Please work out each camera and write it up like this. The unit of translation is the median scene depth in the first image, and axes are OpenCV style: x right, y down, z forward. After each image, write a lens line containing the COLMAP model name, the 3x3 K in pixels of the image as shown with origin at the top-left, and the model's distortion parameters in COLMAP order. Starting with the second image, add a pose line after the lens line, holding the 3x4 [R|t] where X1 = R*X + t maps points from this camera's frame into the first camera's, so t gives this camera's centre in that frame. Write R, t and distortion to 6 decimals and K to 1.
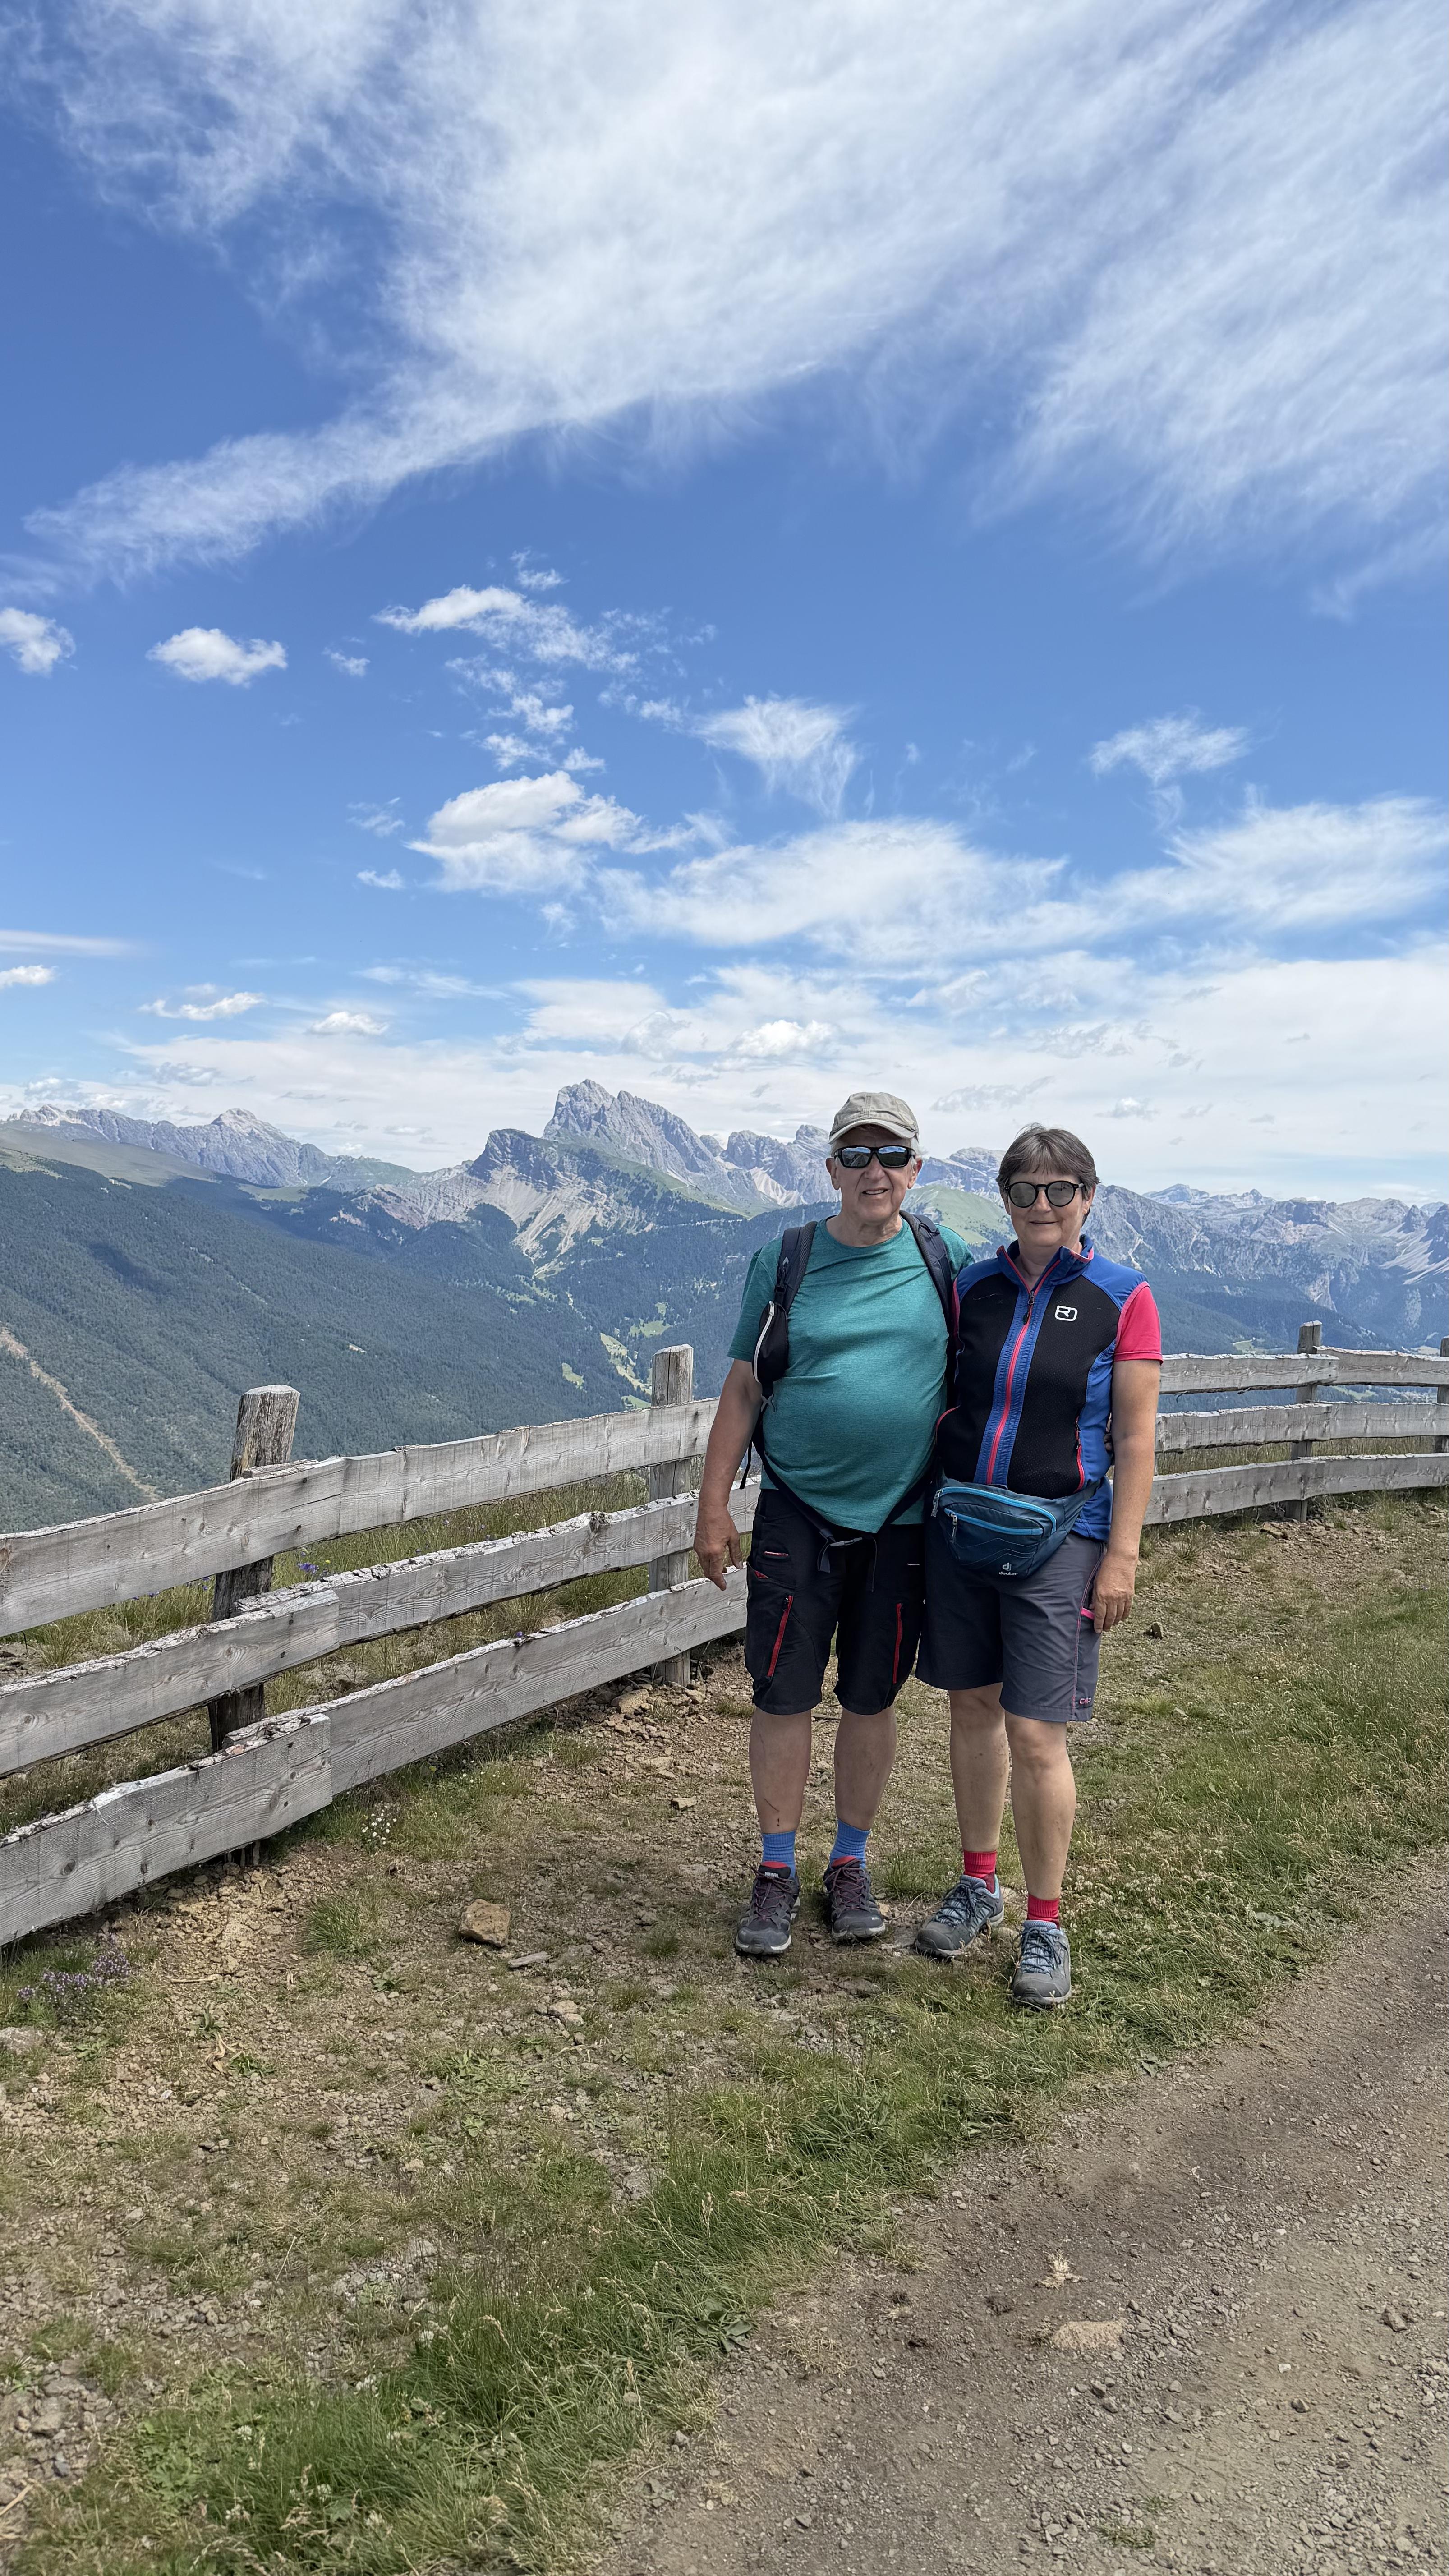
lens RADIAL K [[1795.0, 0, 724.5], [0, 1795.0, 1288.0], [0, 0, 1]] dist [0.055889, -0.082506]
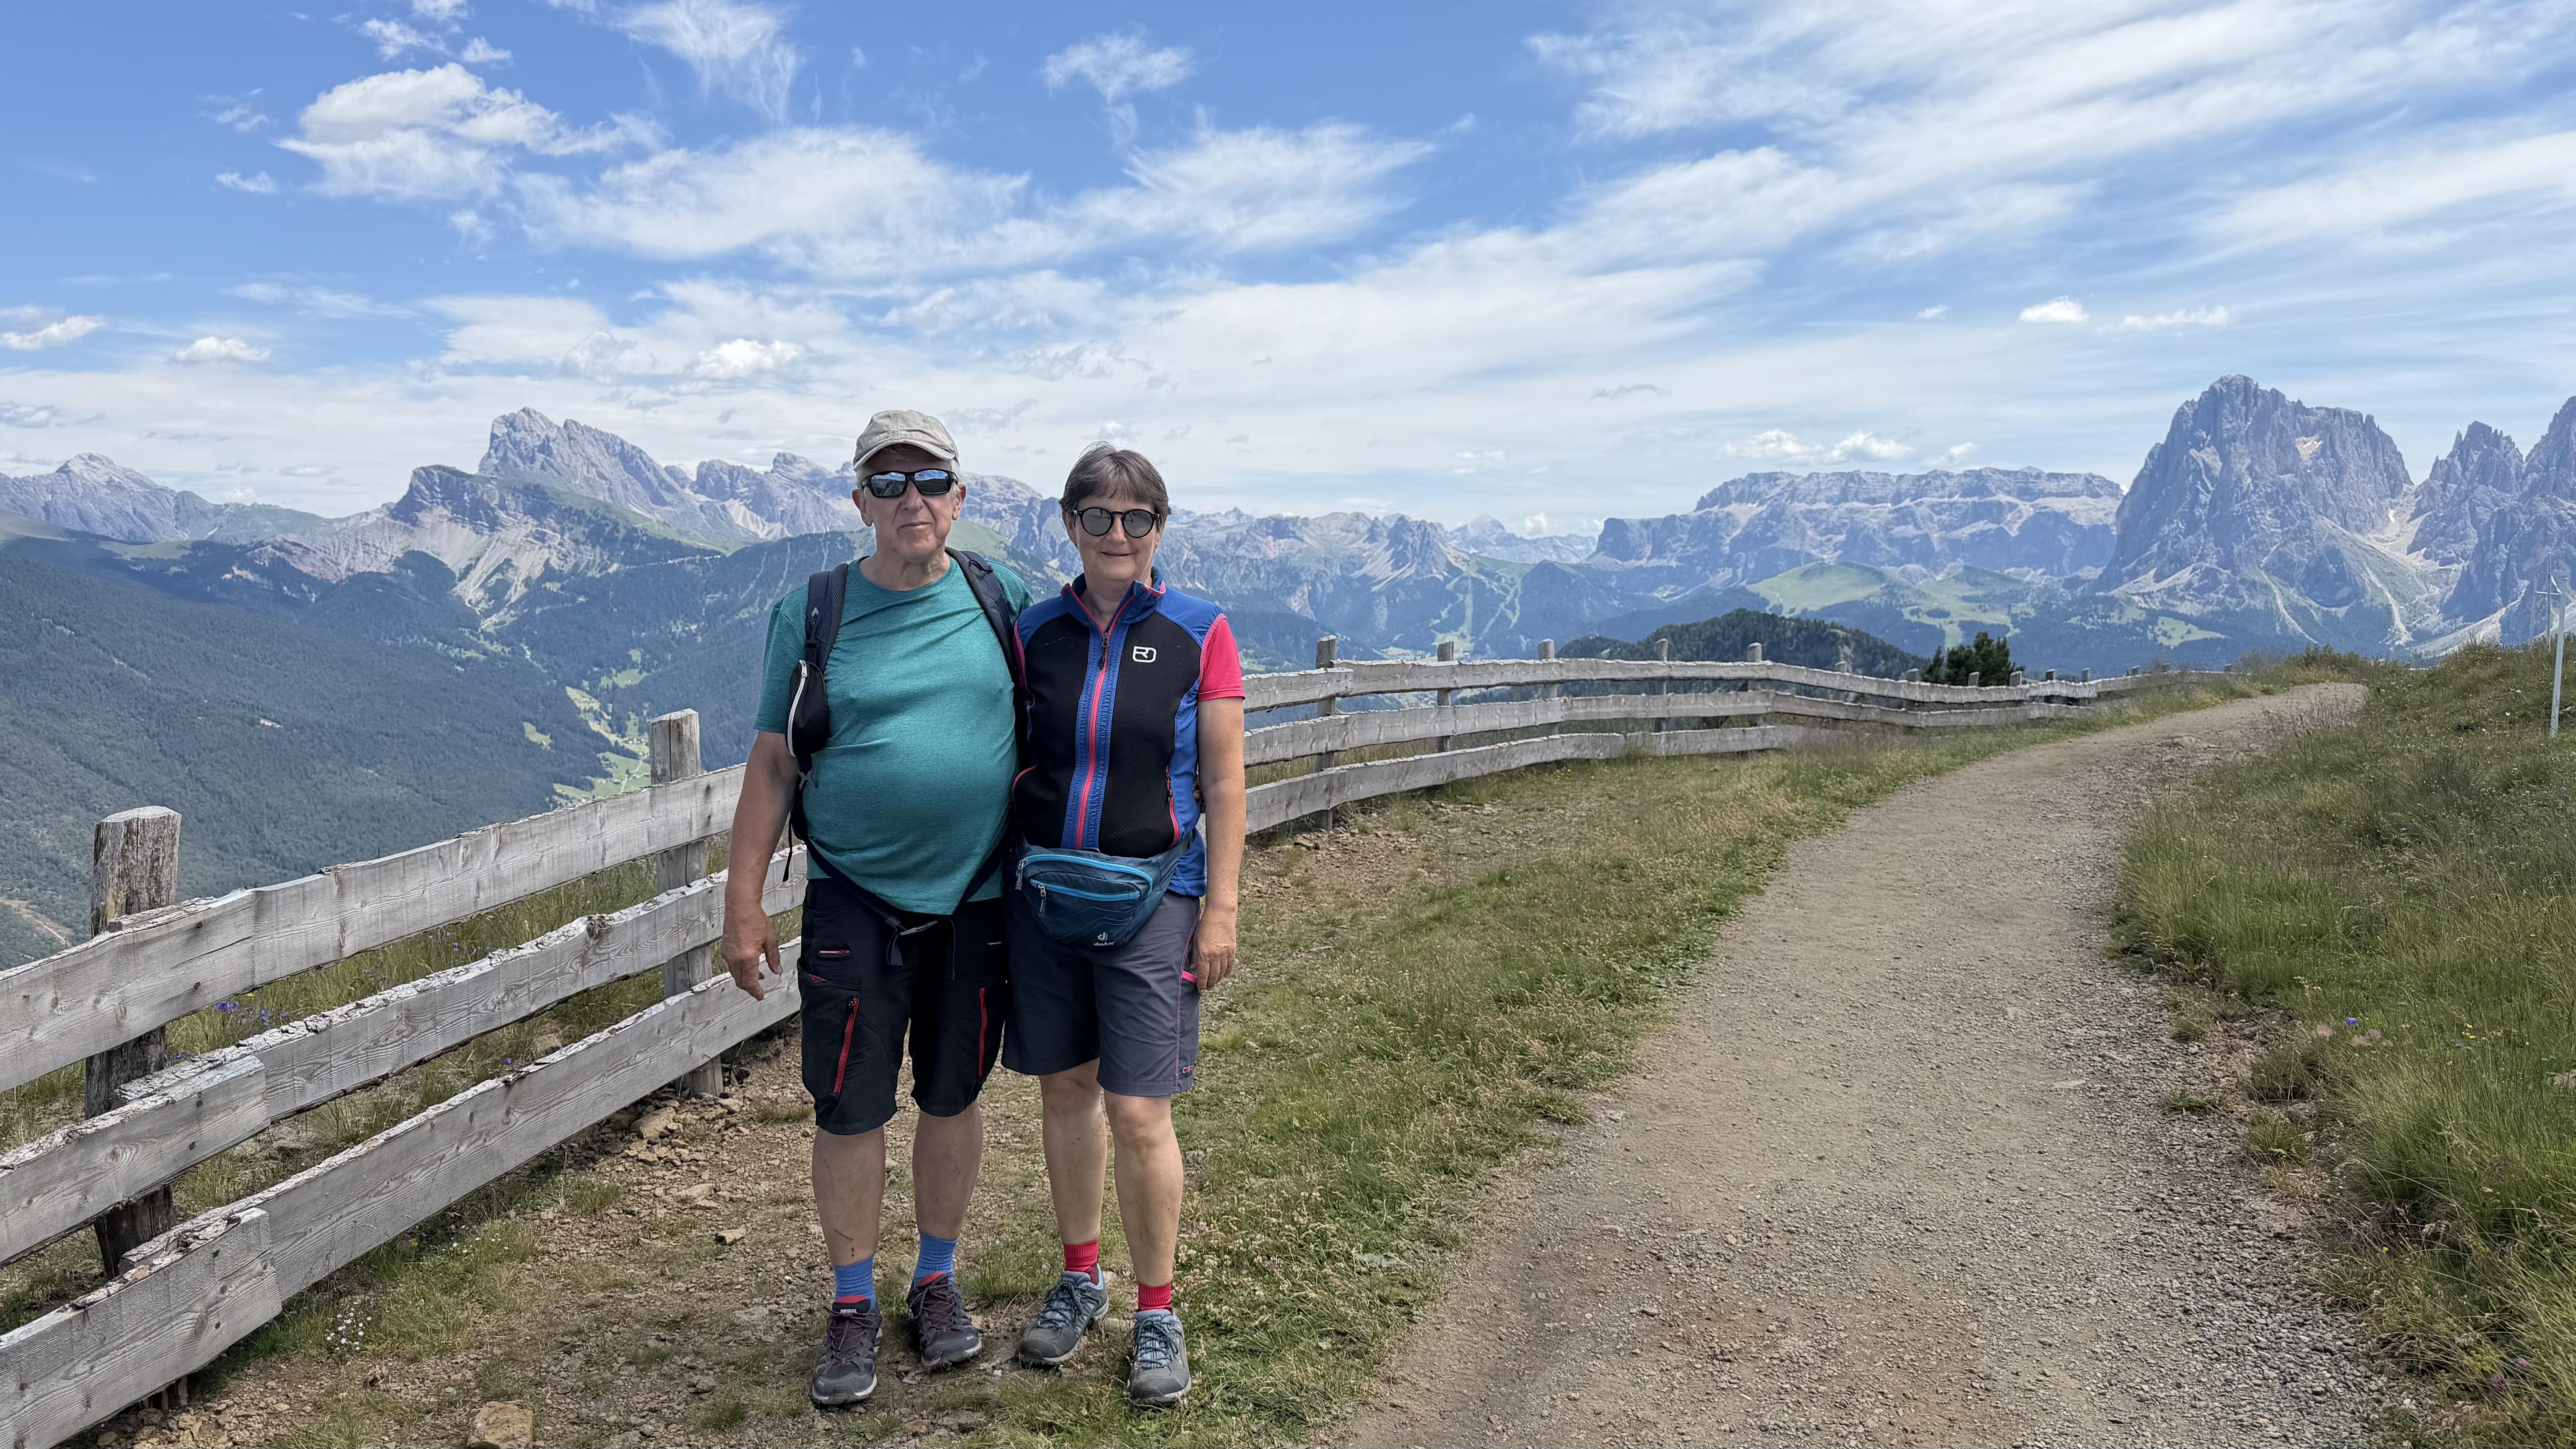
lens RADIAL K [[1795.0, 0, 1287.5], [0, 1795.0, 736.4], [0, 0, 1]] dist [0.055889, -0.082506]
pose [[0.949625, -0.079359, 0.303175, -0.013904], [0.058023, 0.995203, 0.078762, -0.009281], [-0.307972, -0.057203, 0.949674, 0.099073]]
